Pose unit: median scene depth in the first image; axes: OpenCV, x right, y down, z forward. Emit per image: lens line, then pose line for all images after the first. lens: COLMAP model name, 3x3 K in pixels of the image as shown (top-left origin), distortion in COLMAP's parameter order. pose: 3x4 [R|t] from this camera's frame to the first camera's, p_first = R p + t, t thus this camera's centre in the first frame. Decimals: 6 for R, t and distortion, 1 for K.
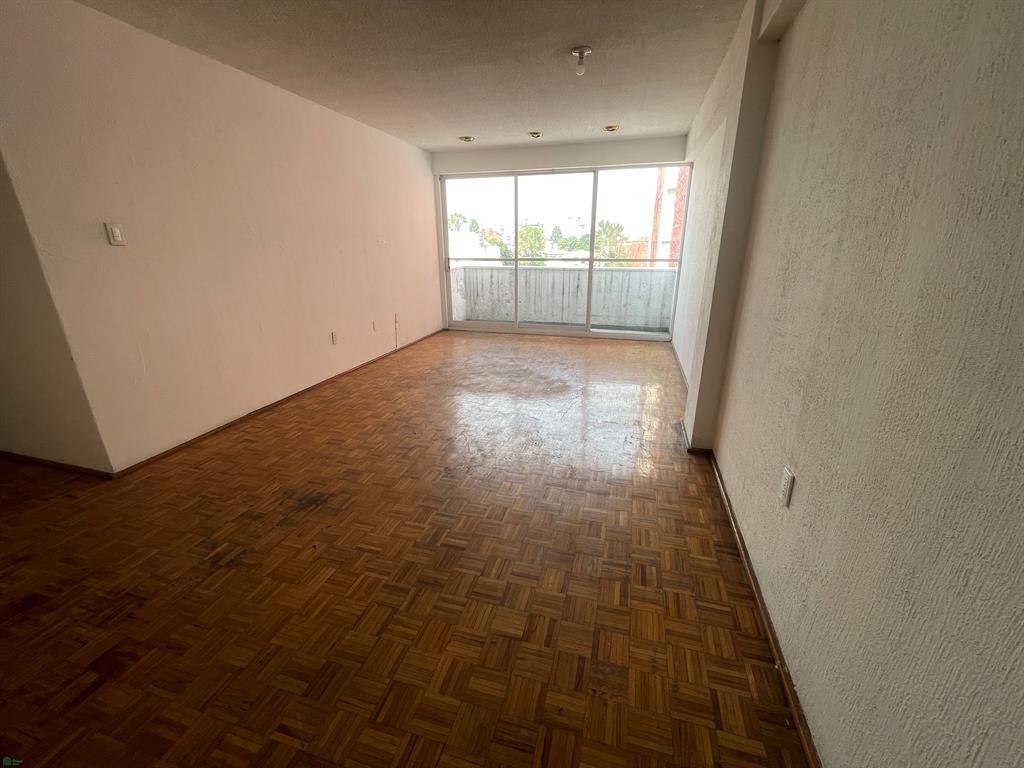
lens RADIAL K [[416.9, 0, 508.2], [0, 416.9, 385.6], [0, 0, 1]] dist [-0.002536, 0.000164]
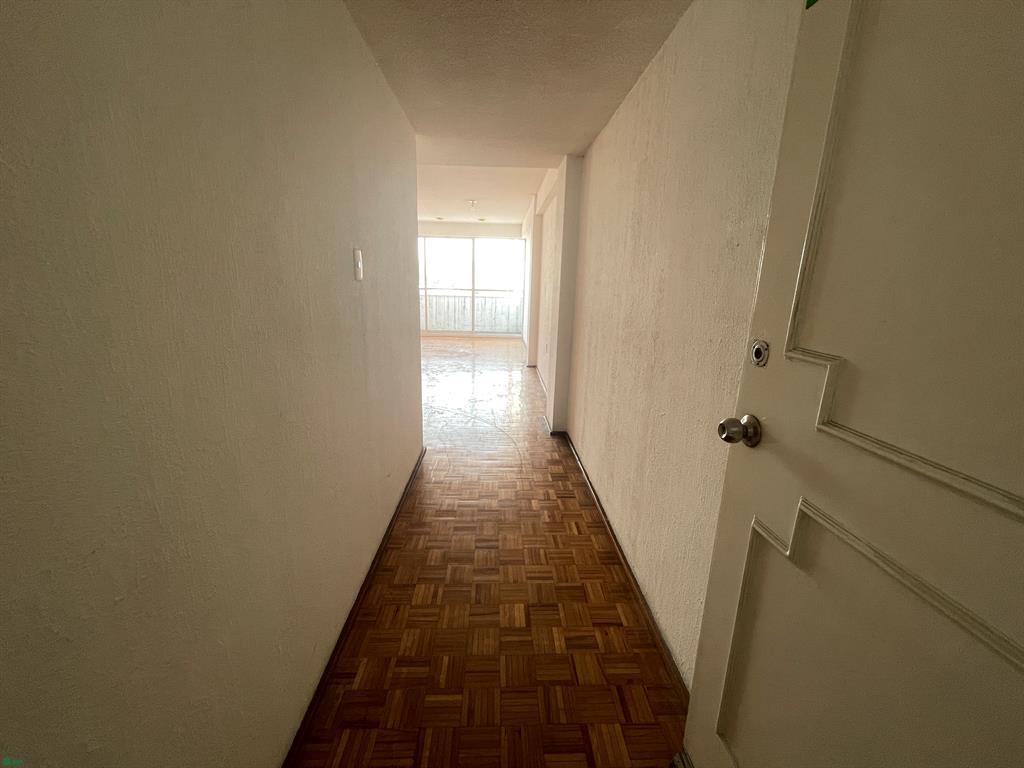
lens RADIAL K [[416.9, 0, 513.1], [0, 416.9, 388.7], [0, 0, 1]] dist [-0.002536, 0.000164]
pose [[0.953537, -0.050783, 0.296964, -0.263748], [0.063929, 0.997350, -0.034718, 0.250660], [-0.294414, 0.052090, 0.954257, -0.985682]]
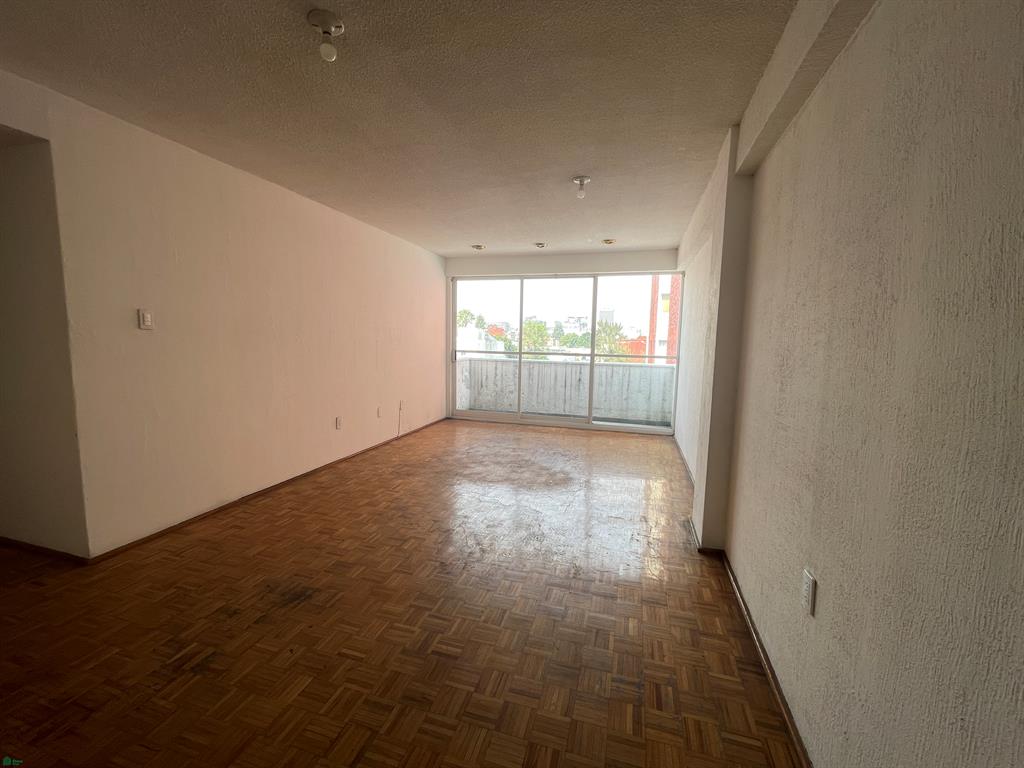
lens RADIAL K [[416.9, 0, 507.6], [0, 416.9, 386.0], [0, 0, 1]] dist [-0.002536, 0.000164]
pose [[0.999618, 0.026660, -0.007272, -0.005138], [-0.027601, 0.976111, -0.215510, 0.007799], [0.001353, 0.215629, 0.976475, -0.004481]]
